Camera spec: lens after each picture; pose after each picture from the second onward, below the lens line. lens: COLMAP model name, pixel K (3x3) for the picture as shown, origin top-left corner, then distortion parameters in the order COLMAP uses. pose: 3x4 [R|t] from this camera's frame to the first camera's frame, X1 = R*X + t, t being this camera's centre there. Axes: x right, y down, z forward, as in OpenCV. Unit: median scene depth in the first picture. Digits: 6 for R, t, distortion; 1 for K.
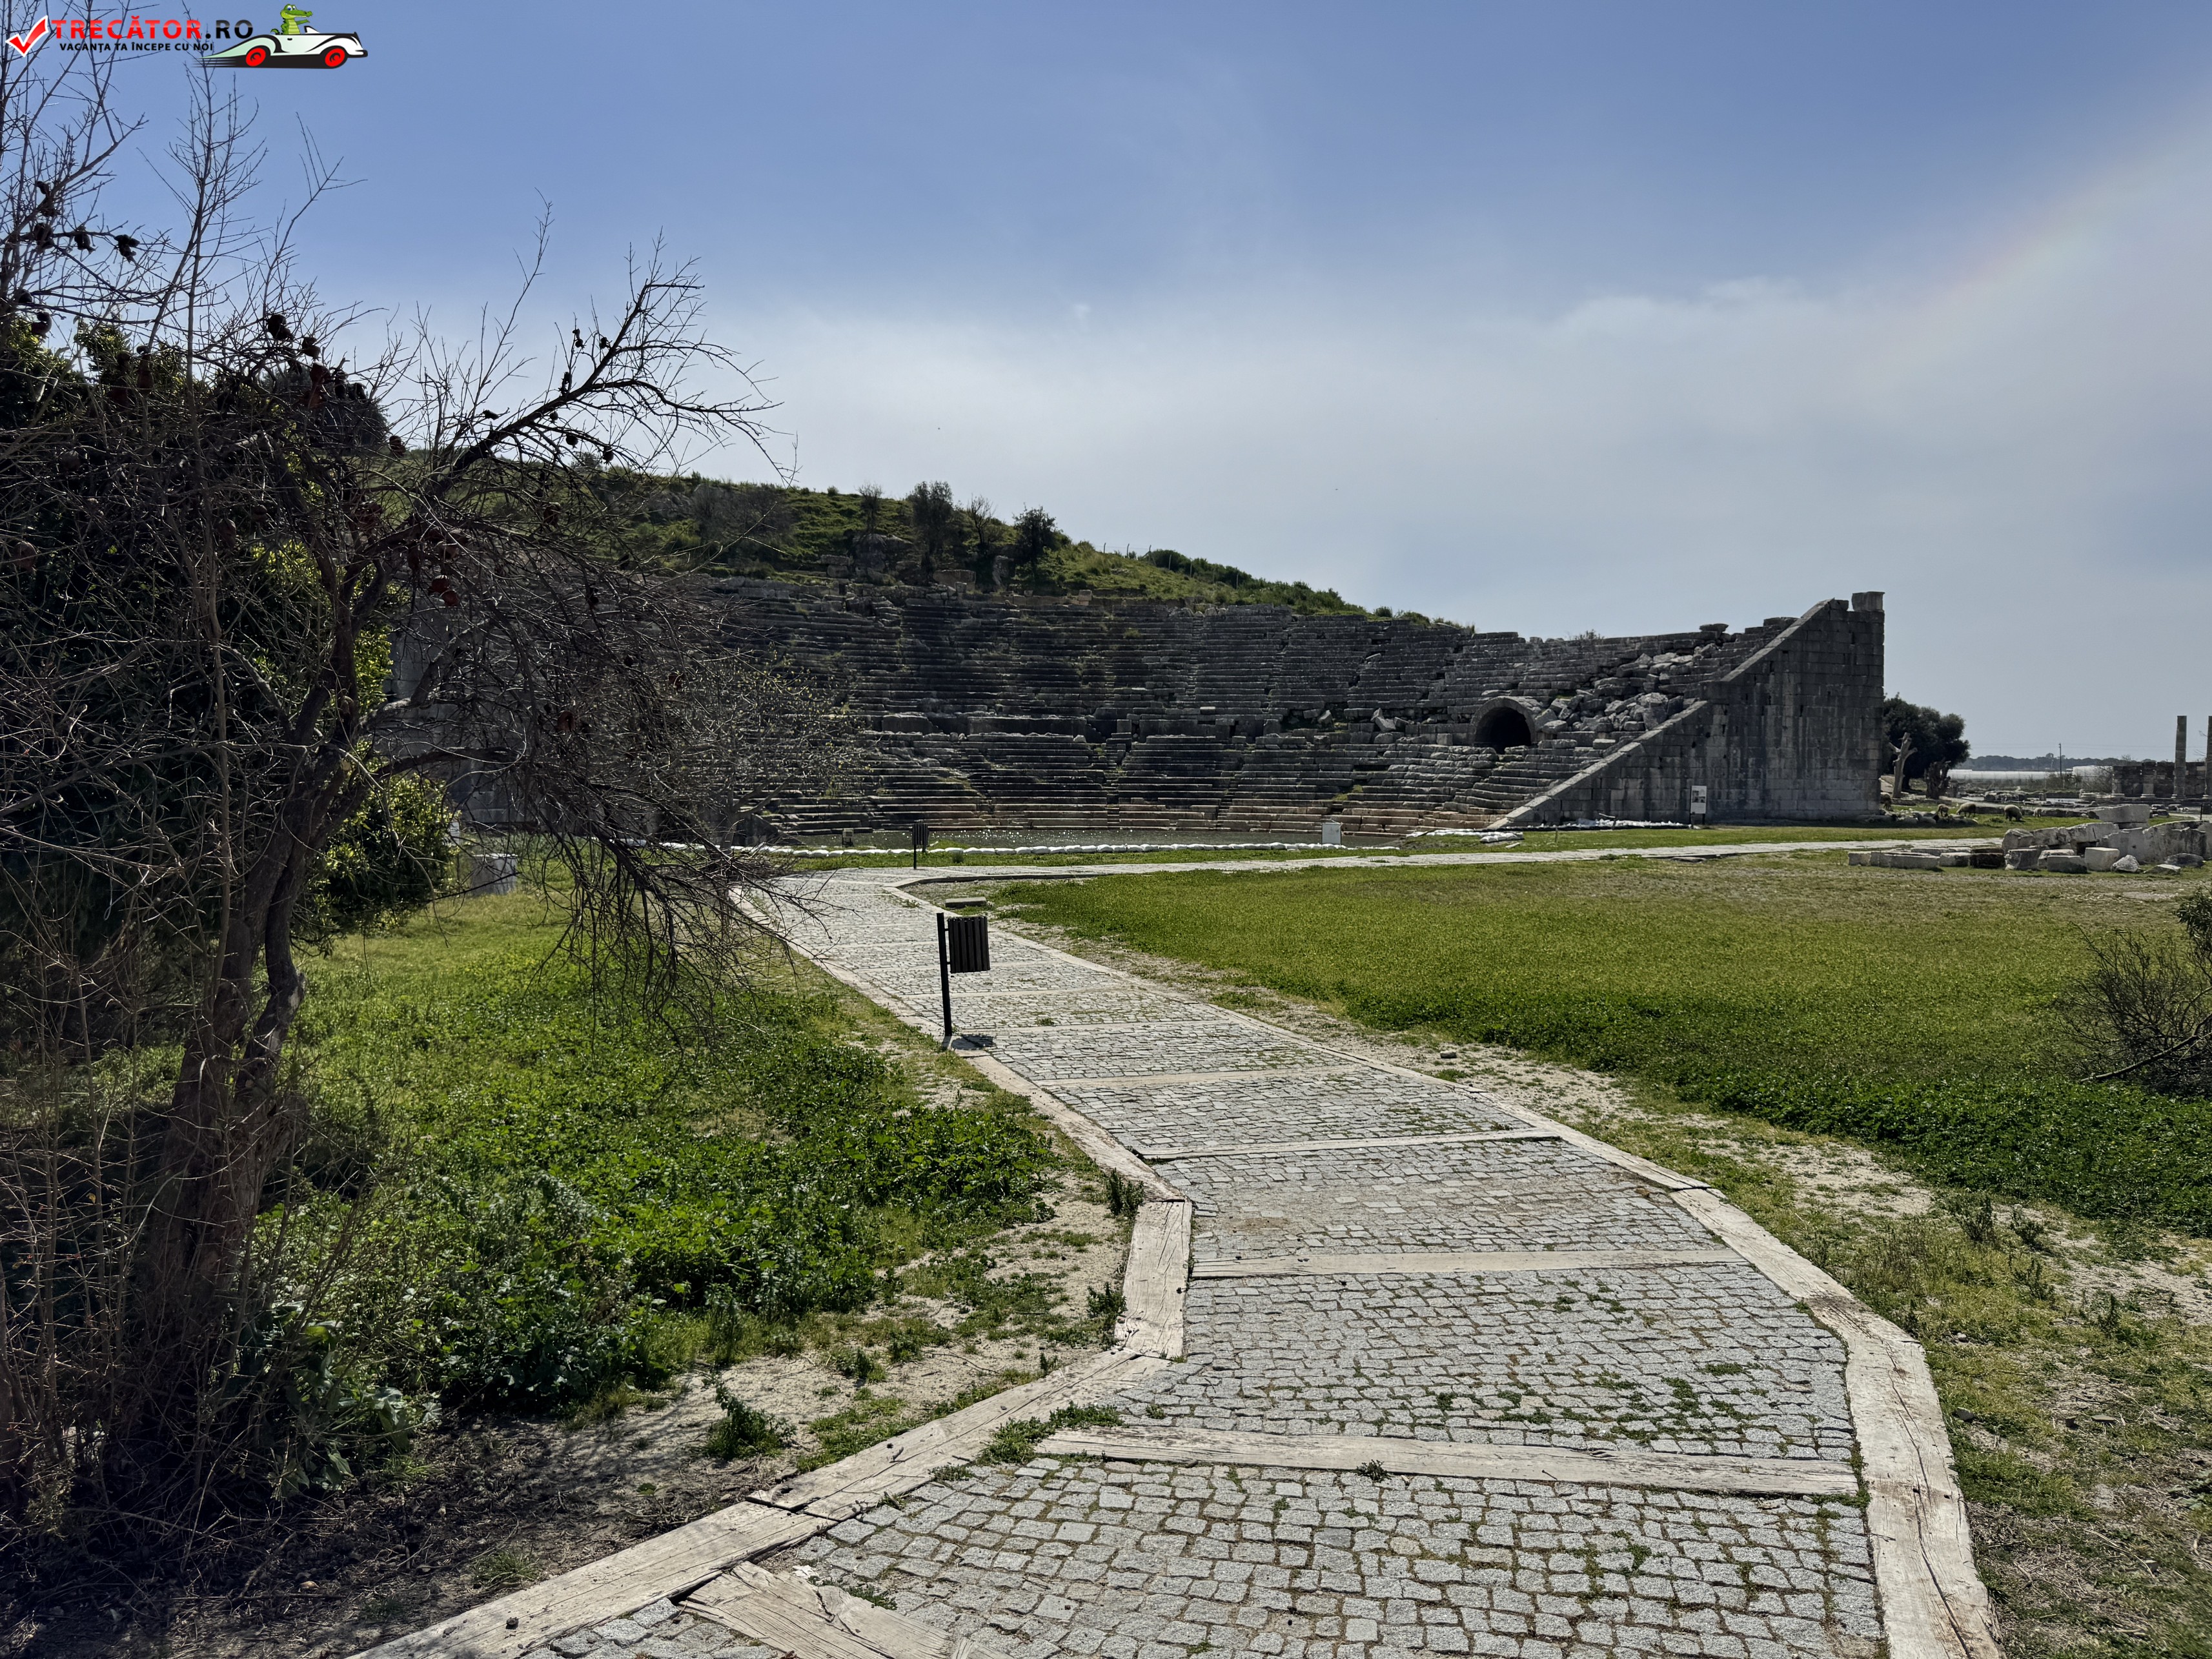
lens RADIAL K [[1565.0, 0, 1073.5], [0, 1565.0, 838.3], [0, 0, 1]] dist [0.091086, -0.104278]
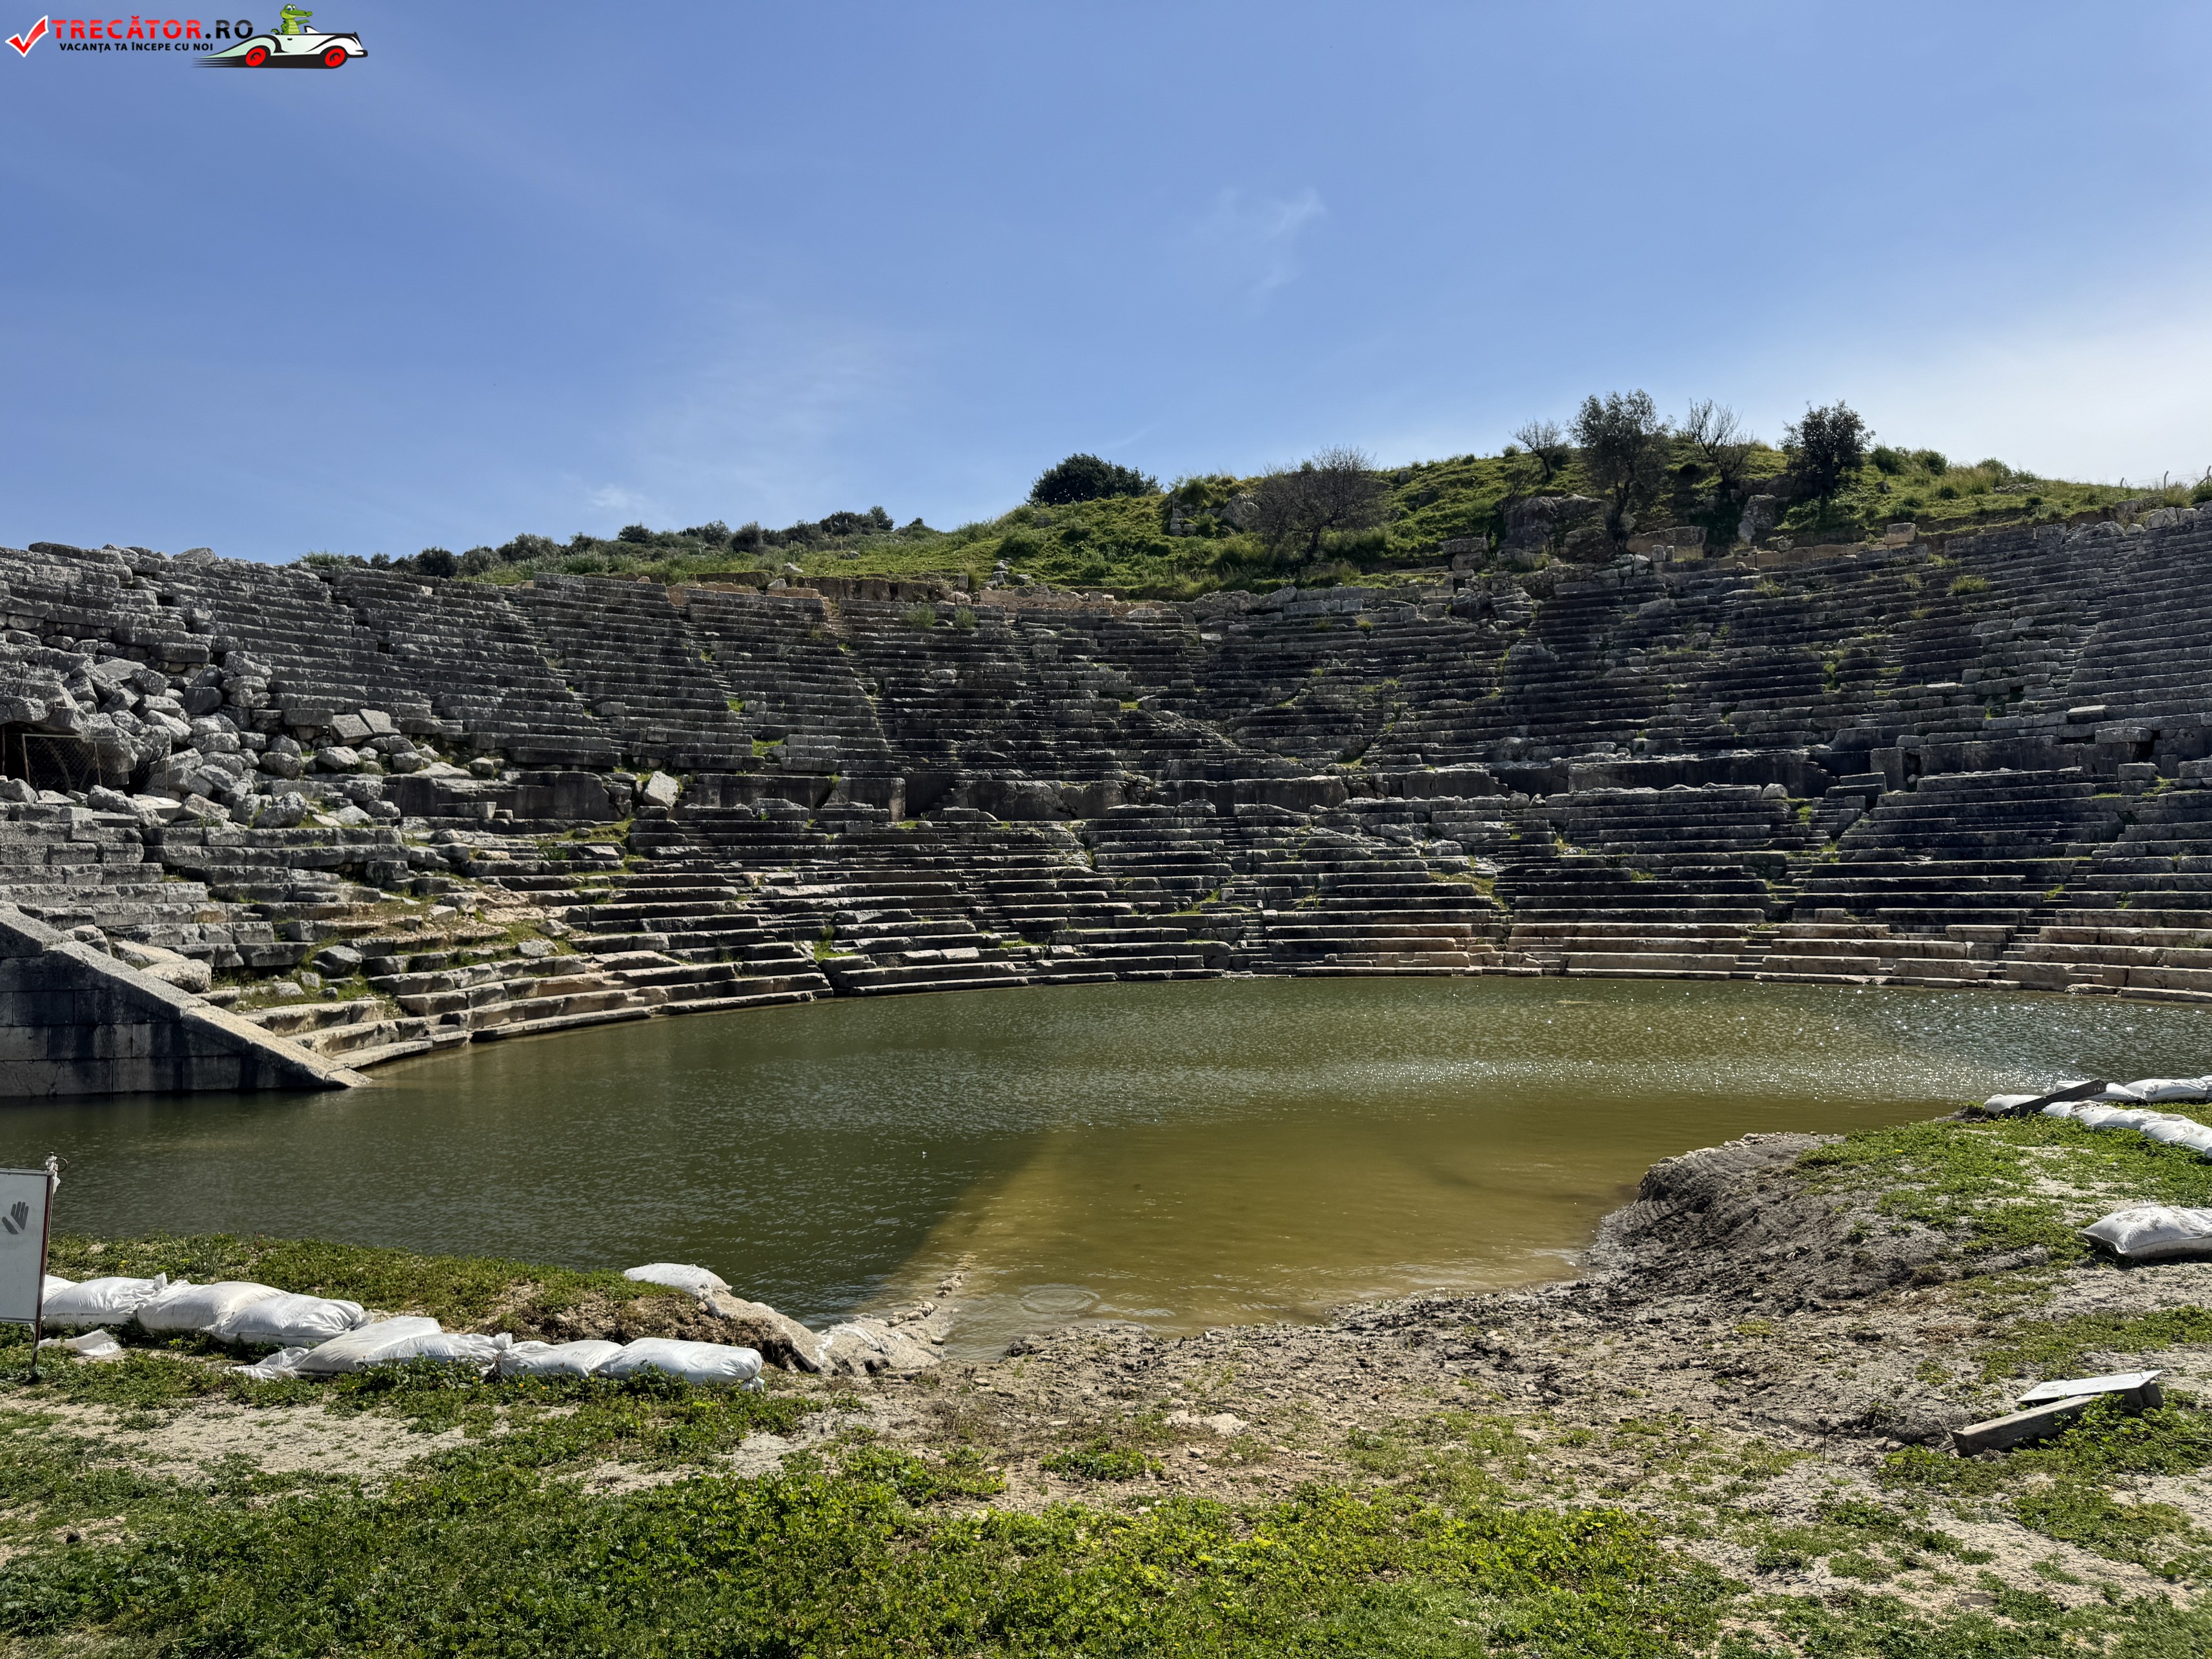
lens RADIAL K [[1565.0, 0, 1069.9], [0, 1565.0, 798.4], [0, 0, 1]] dist [0.091086, -0.104278]
pose [[0.760481, -0.056354, -0.646910, 0.184181], [-0.002806, 0.995933, -0.090057, -0.016201], [0.649354, 0.070302, 0.757230, 0.522928]]
